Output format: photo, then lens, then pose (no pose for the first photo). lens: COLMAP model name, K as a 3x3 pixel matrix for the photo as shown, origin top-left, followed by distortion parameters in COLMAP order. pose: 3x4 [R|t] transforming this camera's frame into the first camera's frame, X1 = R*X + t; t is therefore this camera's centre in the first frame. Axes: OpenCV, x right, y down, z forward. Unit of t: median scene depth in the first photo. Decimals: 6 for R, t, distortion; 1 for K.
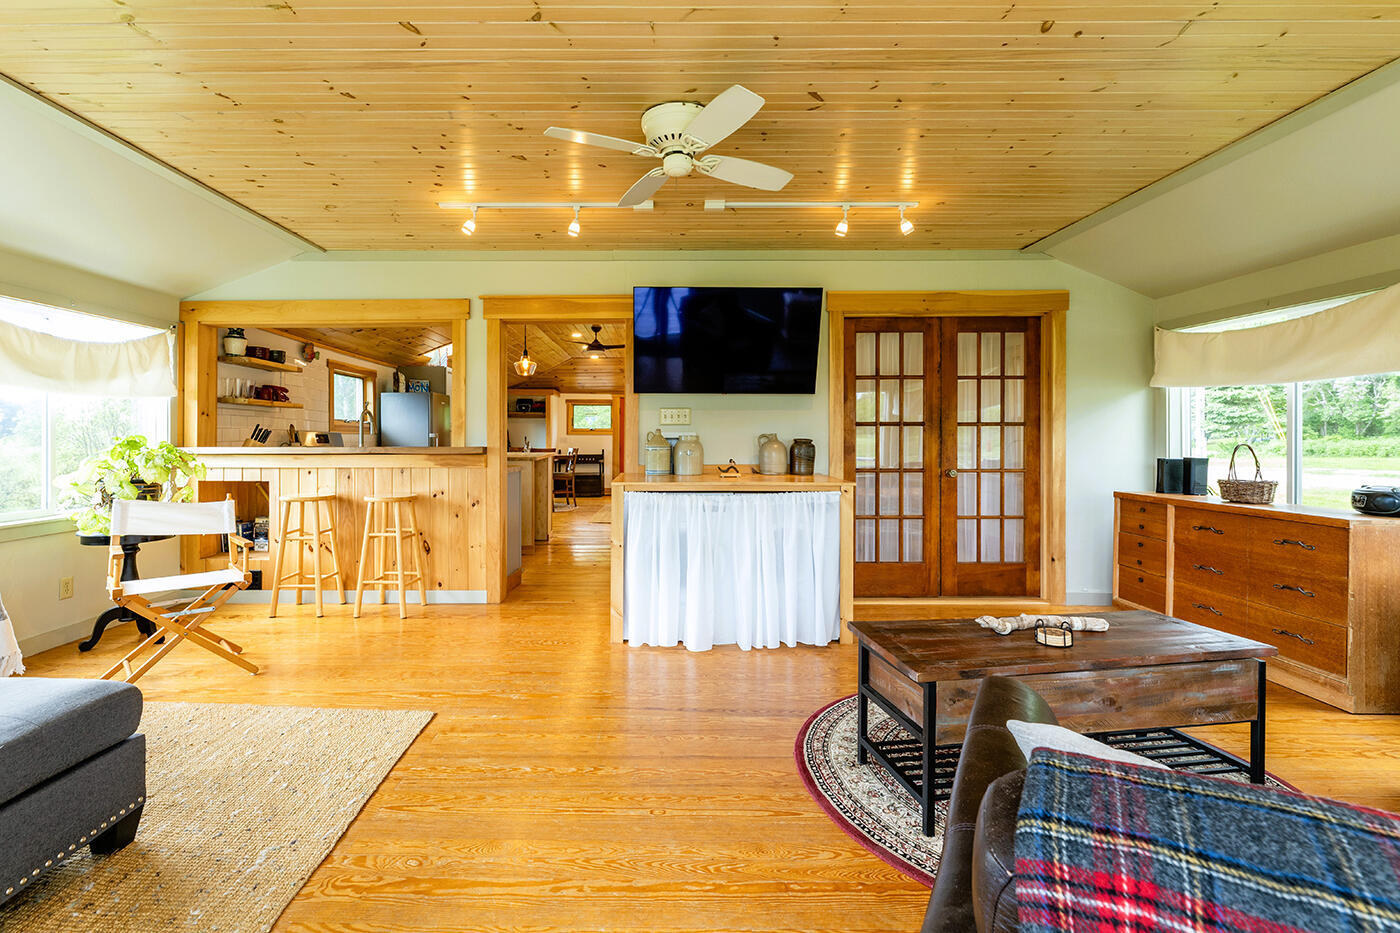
lens RADIAL K [[615.5, 0, 641.3], [0, 615.5, 436.2], [0, 0, 1]] dist [-0.005908, -0.000082]
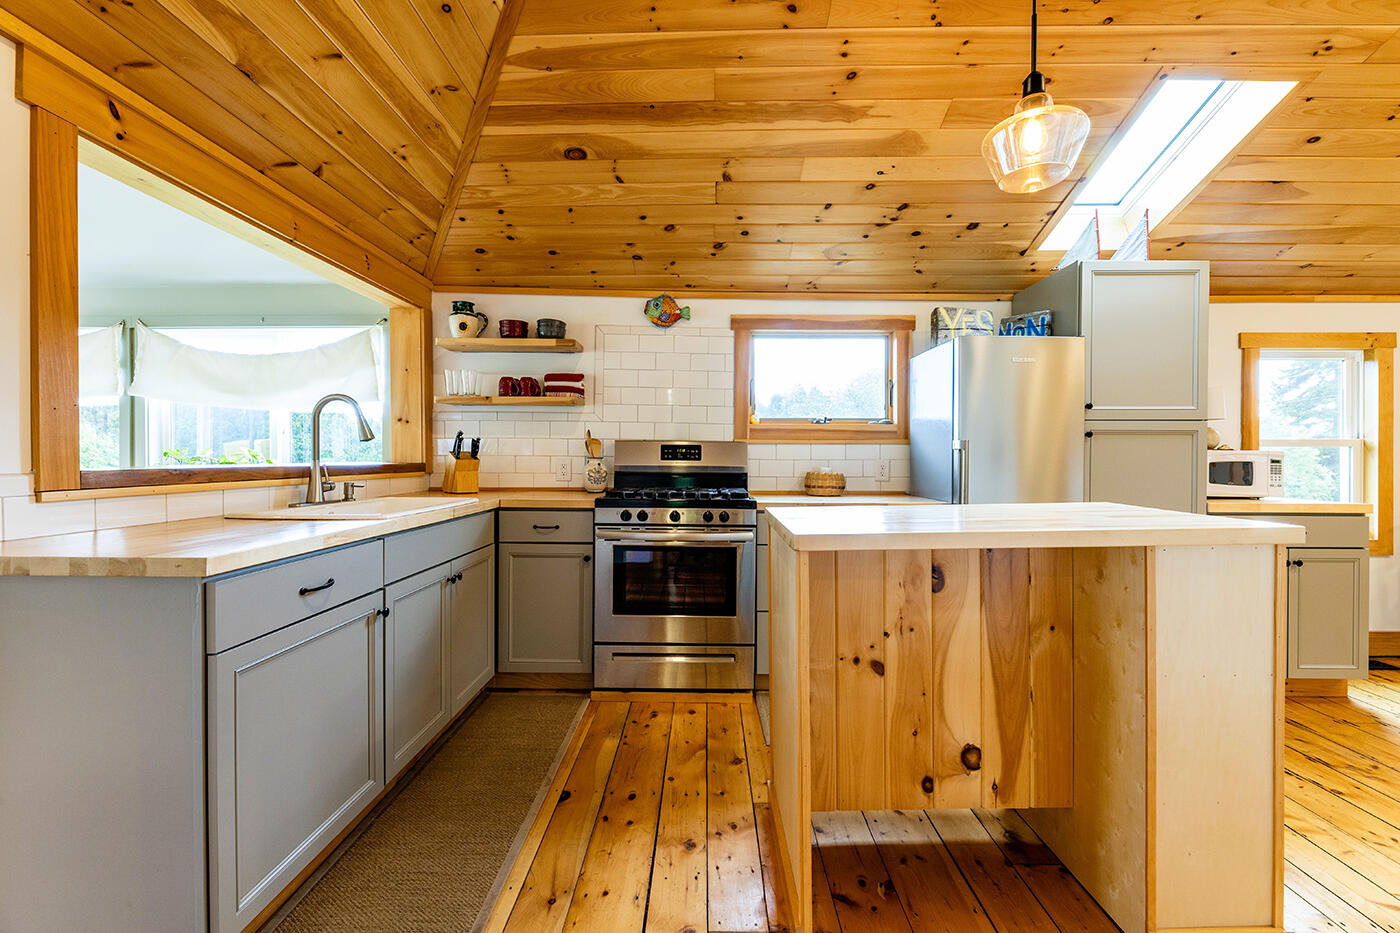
lens RADIAL K [[568.9, 0, 673.5], [0, 568.9, 465.2], [0, 0, 1]] dist [-0.002471, -0.000214]
pose [[0.022262, 0.020541, -0.999541, 0.042560], [-0.000124, 0.999789, 0.020543, 0.007376], [0.999752, -0.000333, 0.022260, 1.386746]]
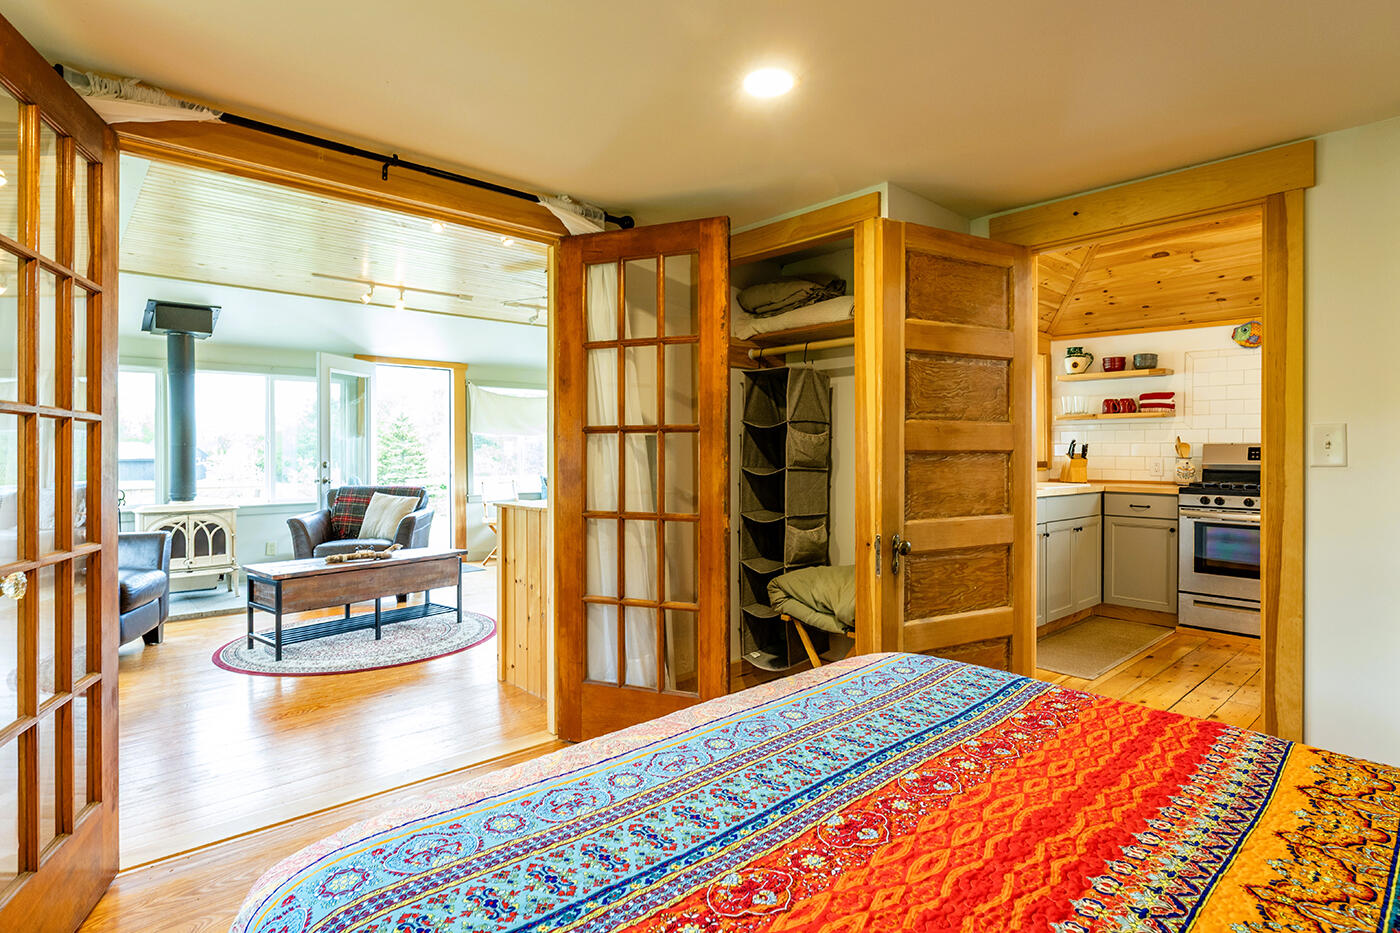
lens RADIAL K [[706.5, 0, 738.2], [0, 706.5, 450.1], [0, 0, 1]] dist [-0.001625, 0.000584]
pose [[-0.668134, -0.001144, -0.744040, 0.710262], [0.003786, 0.999981, -0.004938, 0.002504], [0.744031, -0.006117, -0.668117, 1.544023]]
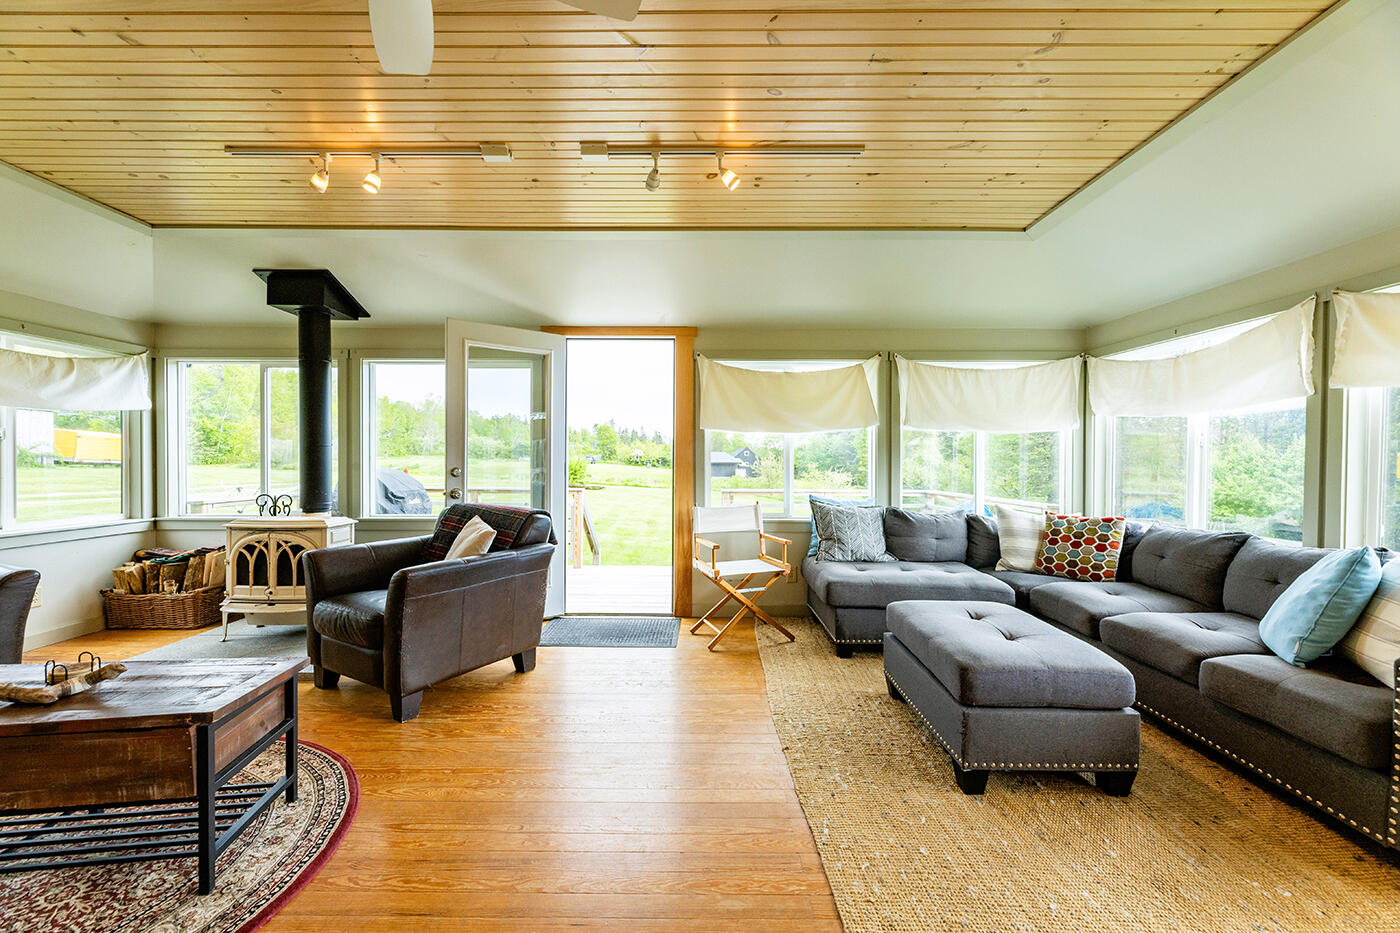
lens RADIAL K [[568.9, 0, 706.7], [0, 568.9, 463.1], [0, 0, 1]] dist [-0.002471, -0.000214]
pose [[-0.999286, -0.006760, -0.037168, -0.105107], [-0.006931, 0.999966, 0.004456, 0.002133], [0.037137, 0.004710, -0.999299, 0.836477]]
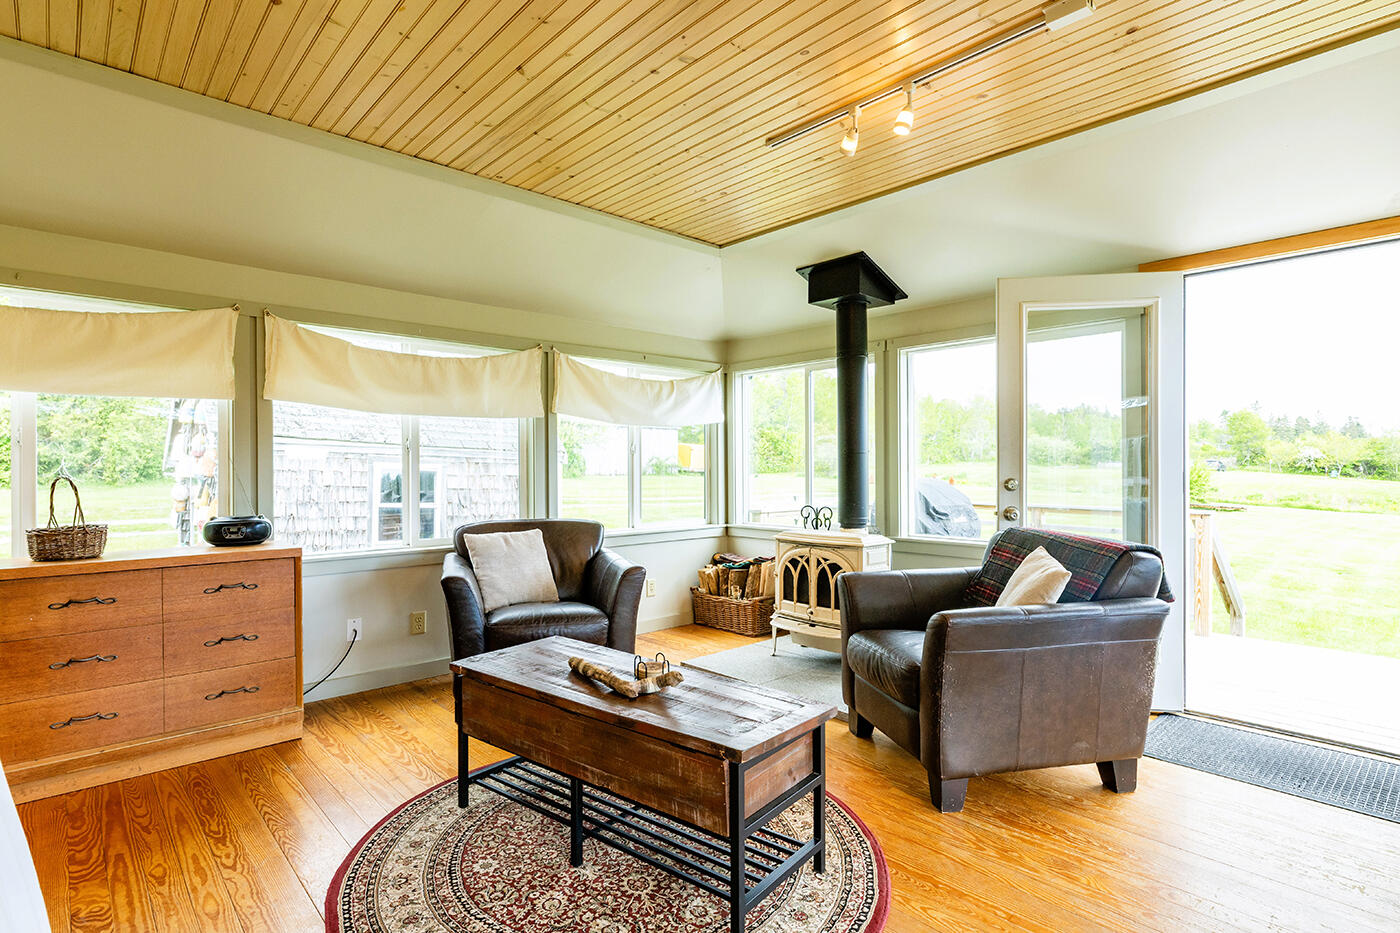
lens RADIAL K [[706.5, 0, 697.4], [0, 706.5, 466.8], [0, 0, 1]] dist [-0.001625, 0.000584]
pose [[-0.699126, -0.000343, 0.714999, -0.079203], [0.000963, 0.999999, 0.001421, 0.000833], [-0.714998, 0.001682, -0.699124, 0.770841]]
